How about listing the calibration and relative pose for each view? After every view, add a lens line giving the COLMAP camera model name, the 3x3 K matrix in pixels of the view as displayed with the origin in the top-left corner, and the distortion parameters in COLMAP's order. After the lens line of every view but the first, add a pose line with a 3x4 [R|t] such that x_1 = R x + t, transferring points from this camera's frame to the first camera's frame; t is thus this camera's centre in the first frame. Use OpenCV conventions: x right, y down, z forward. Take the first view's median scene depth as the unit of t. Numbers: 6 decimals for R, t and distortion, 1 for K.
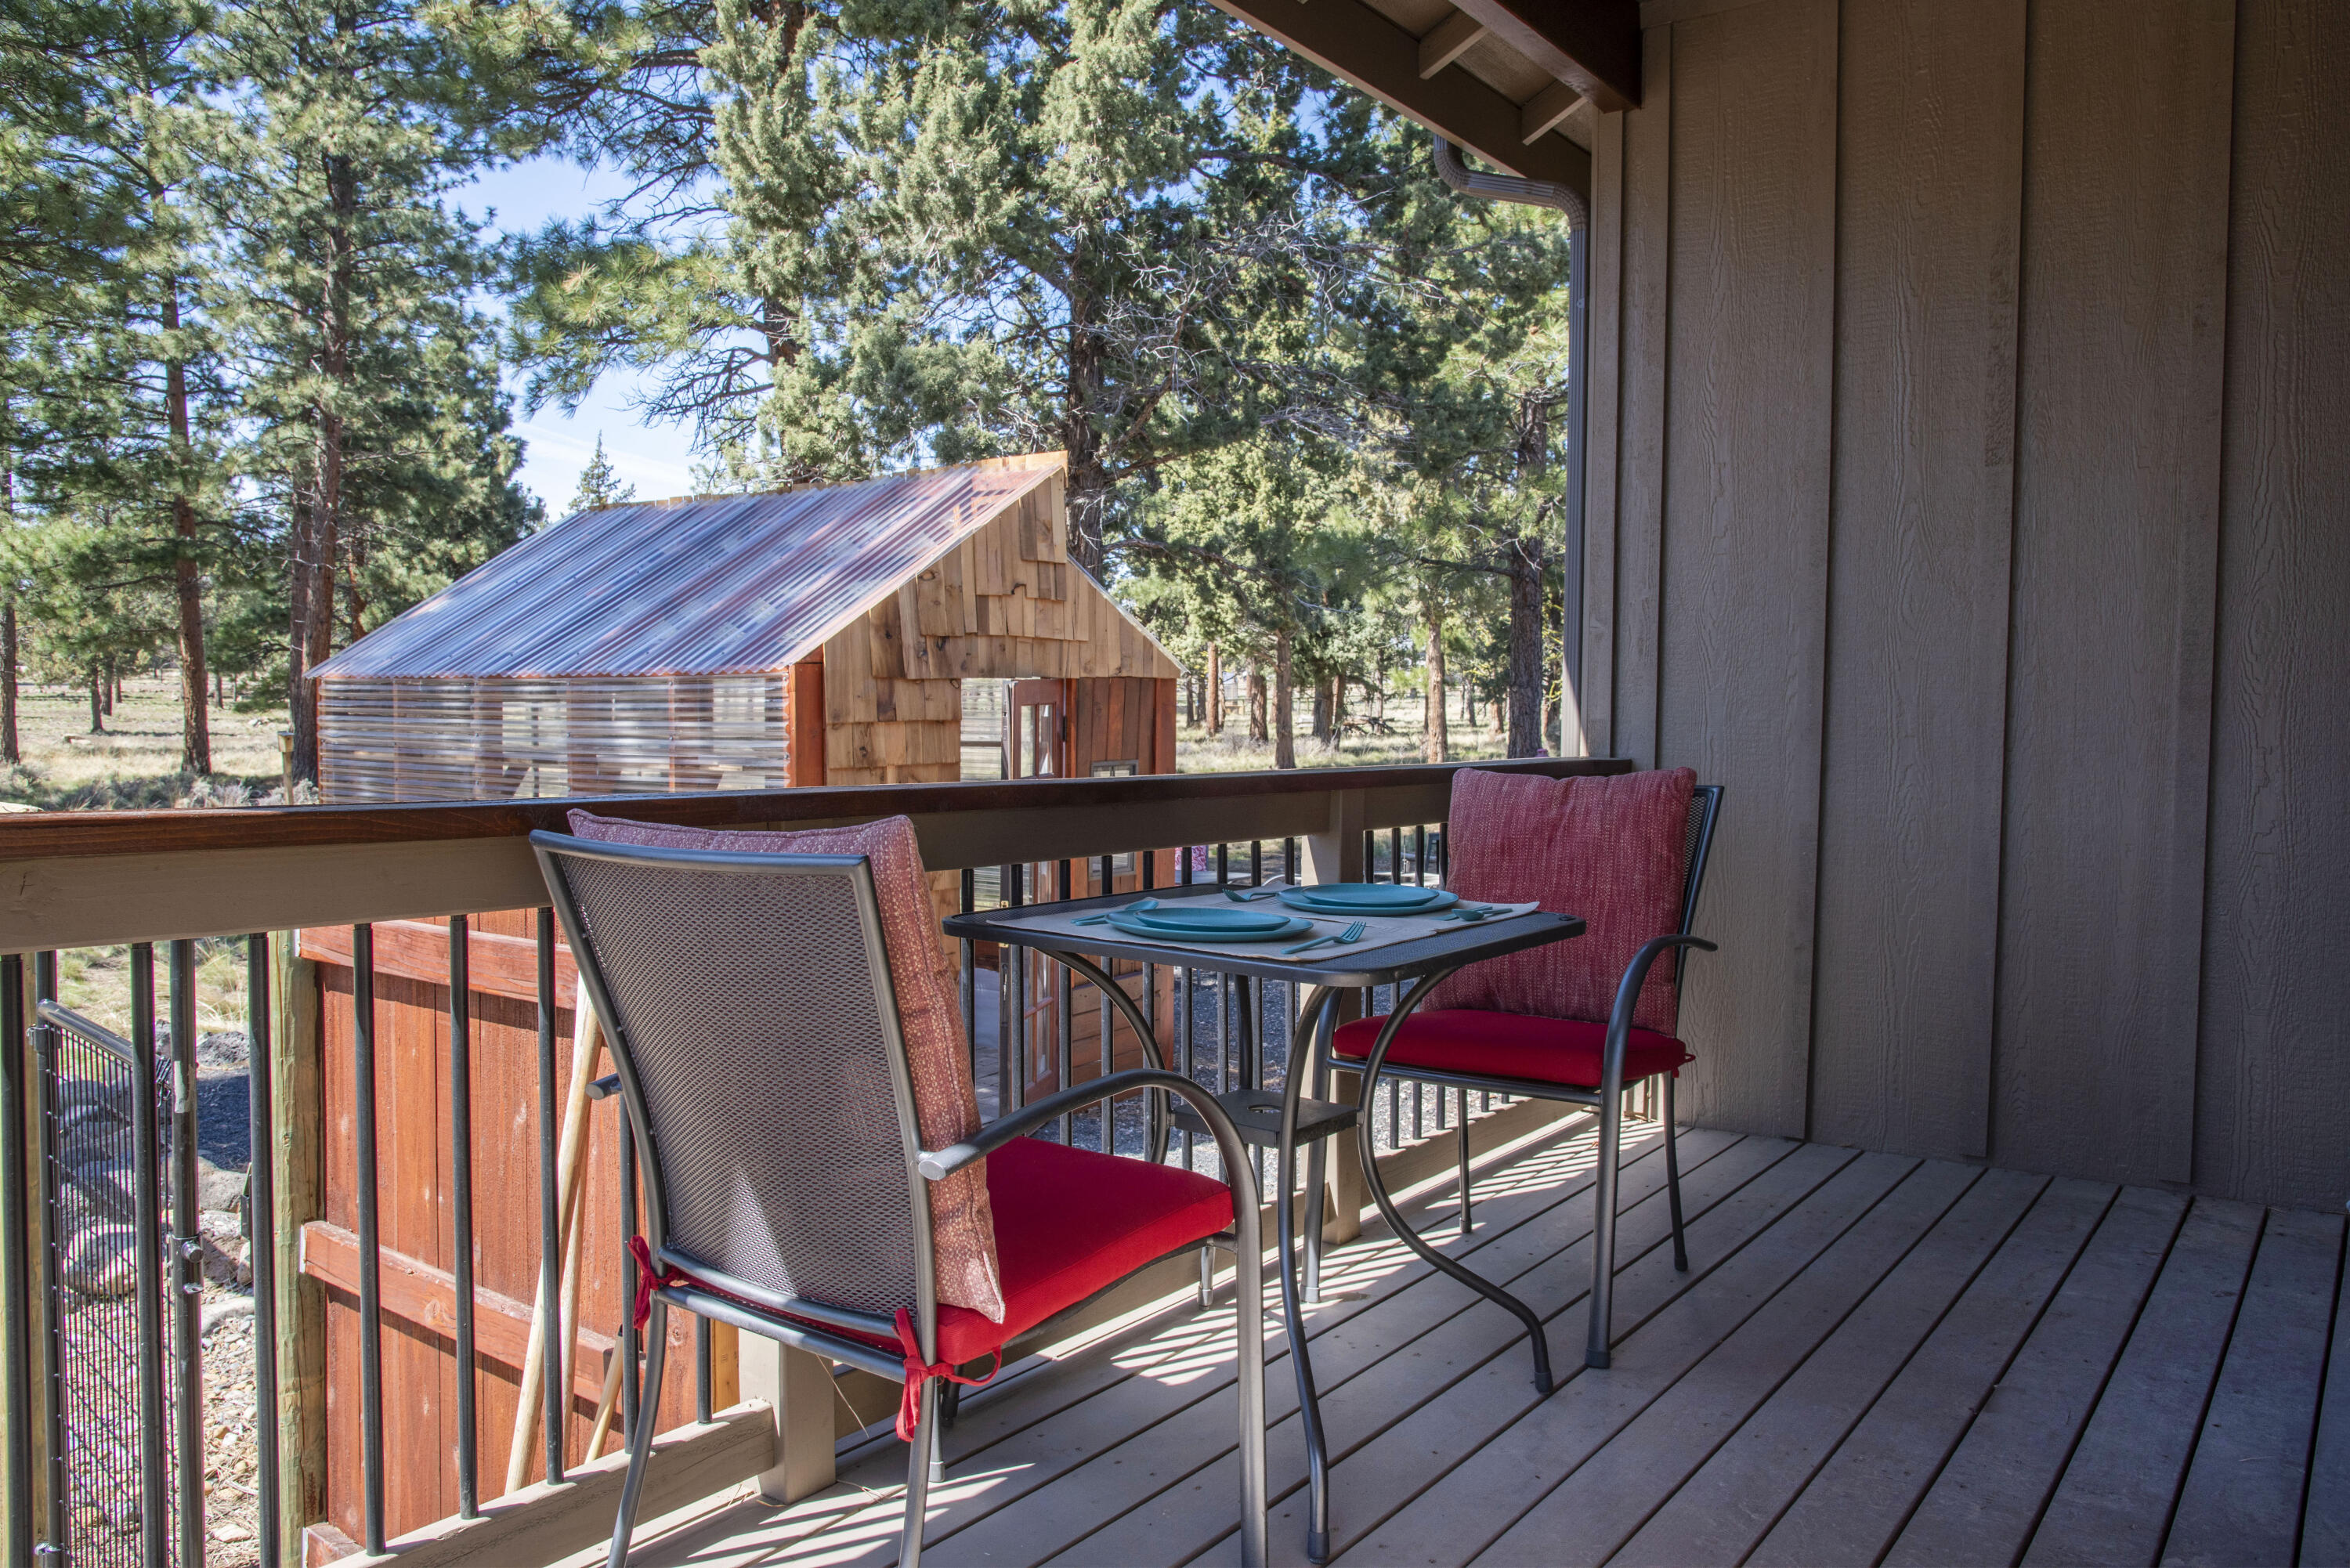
lens RADIAL K [[1770.3, 0, 1176.5], [0, 1770.3, 795.8], [0, 0, 1]] dist [-0.008223, -0.003216]
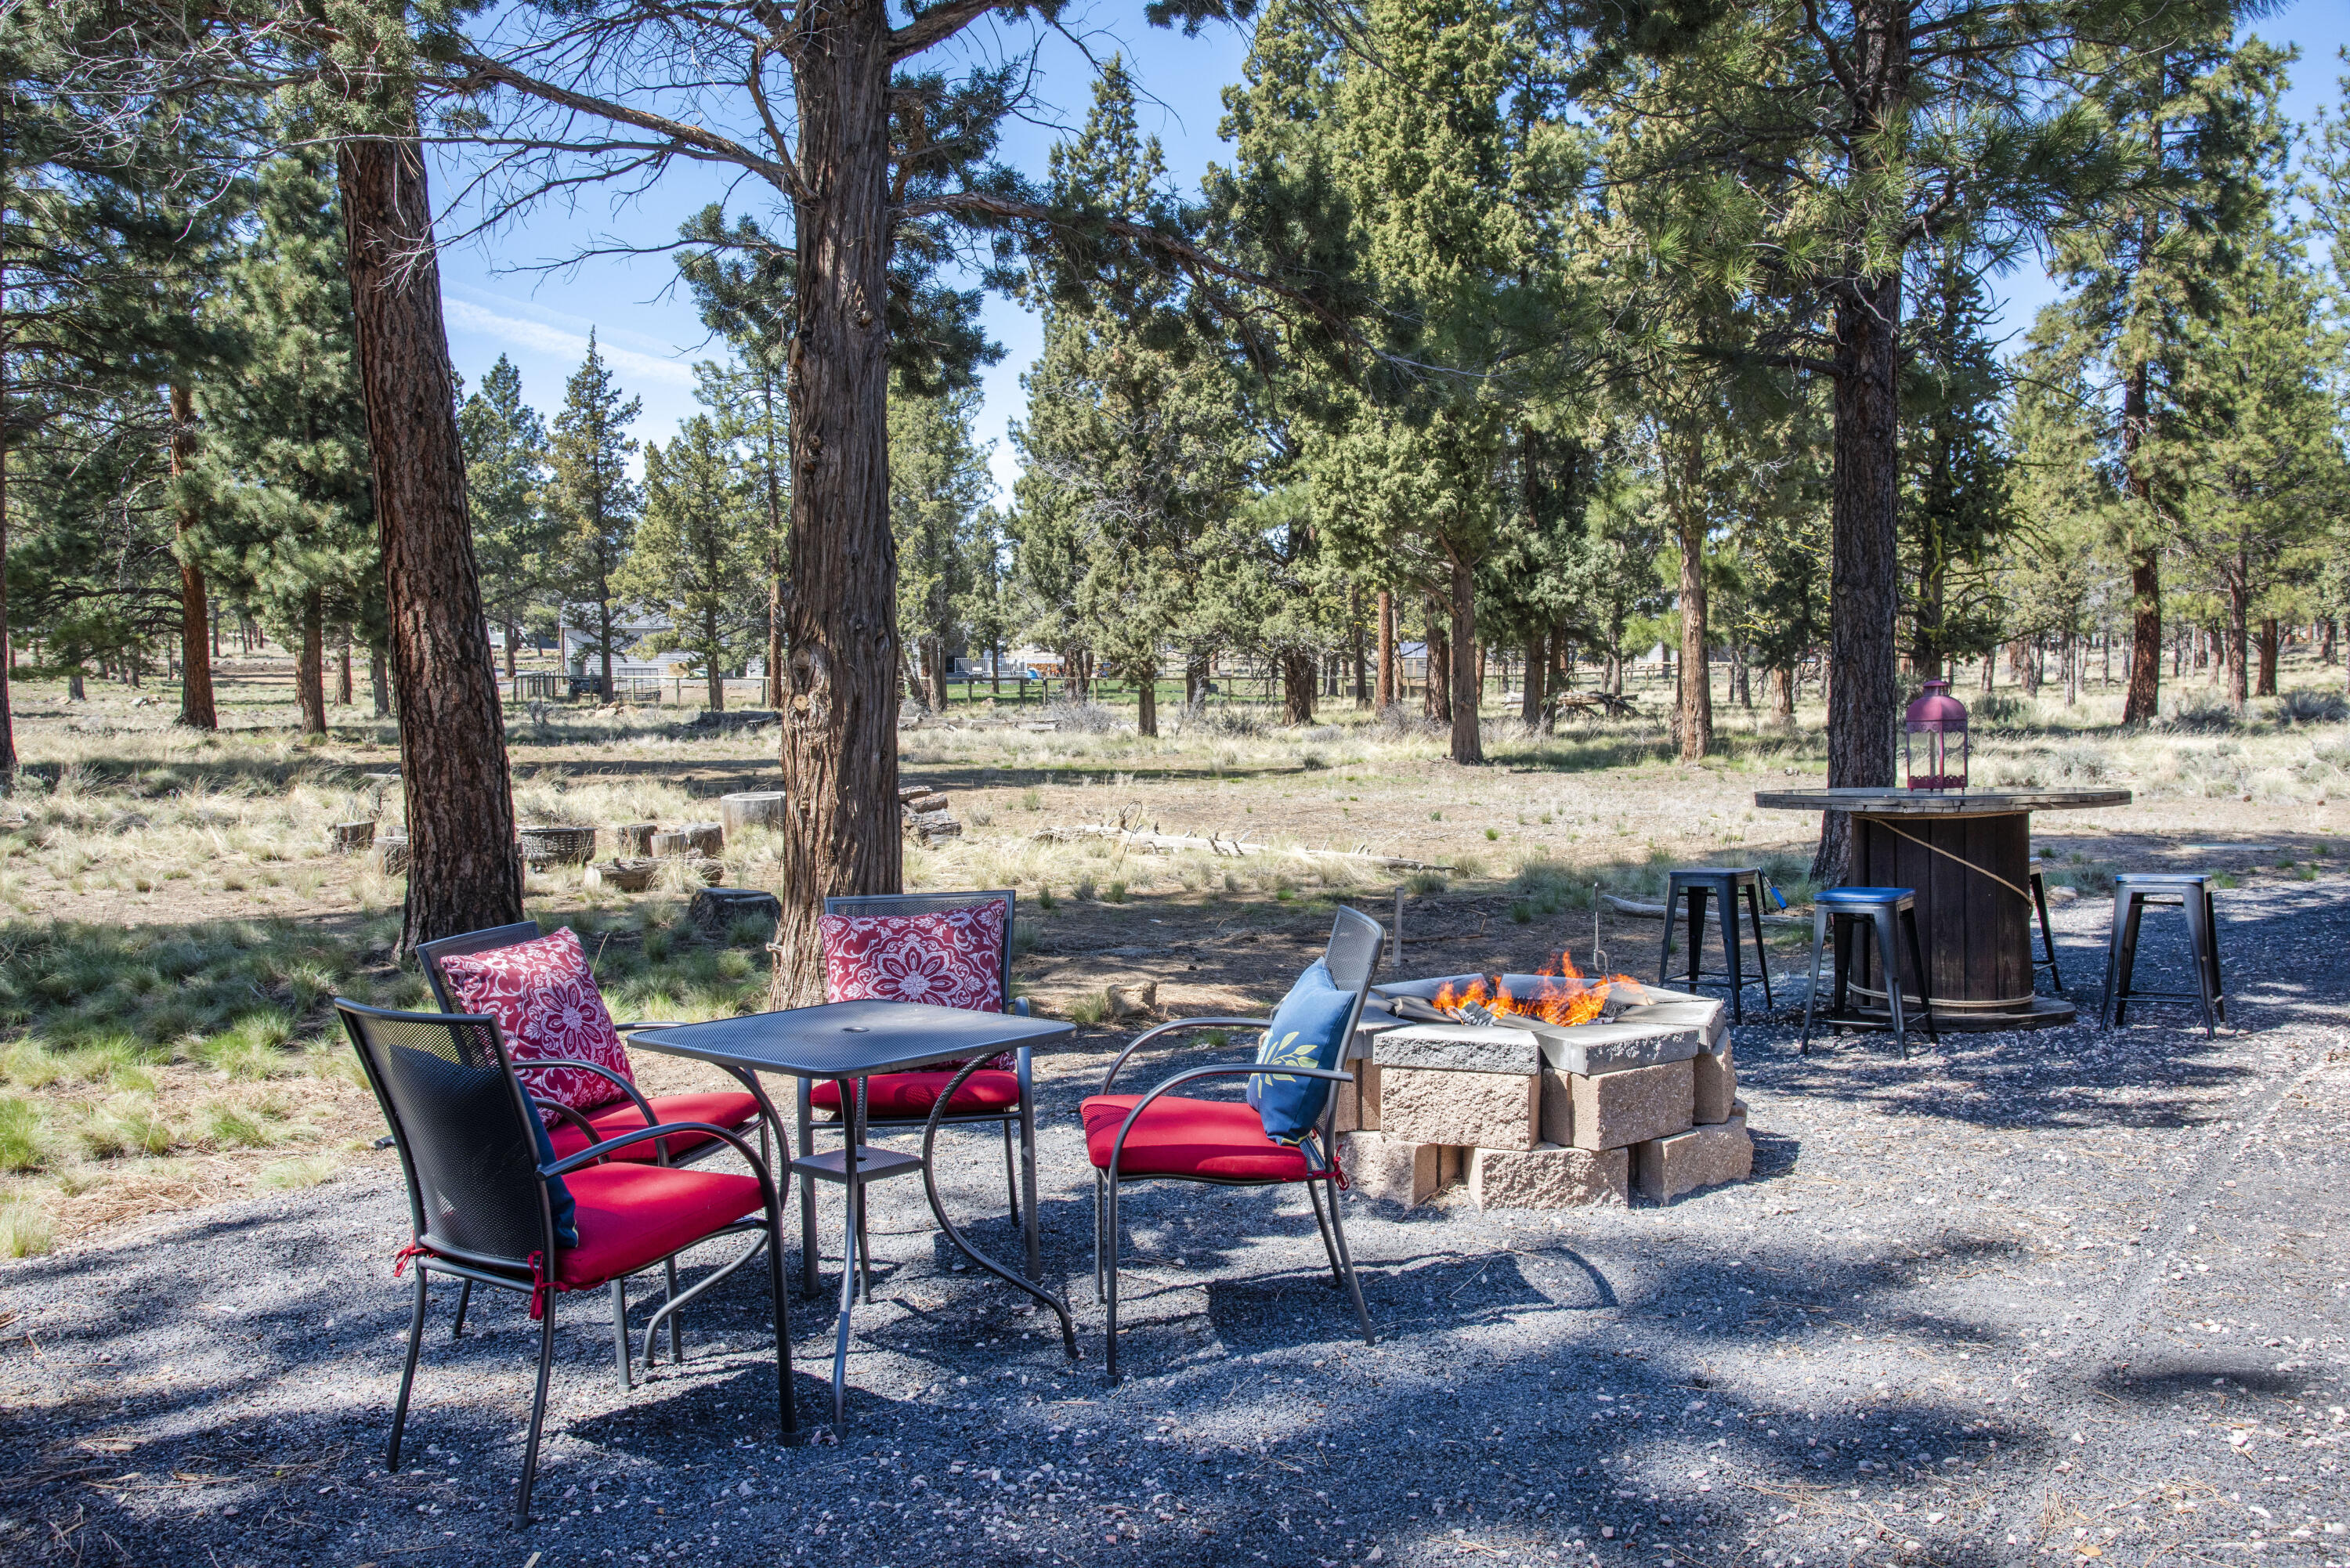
lens RADIAL K [[2130.4, 0, 1172.7], [0, 2130.4, 760.4], [0, 0, 1]] dist [0.067199, 0.000000]
pose [[0.995524, 0.000887, -0.094507, 0.023055], [-0.002781, 0.999798, -0.019916, 0.001735], [0.094470, 0.020090, 0.995325, 0.150544]]
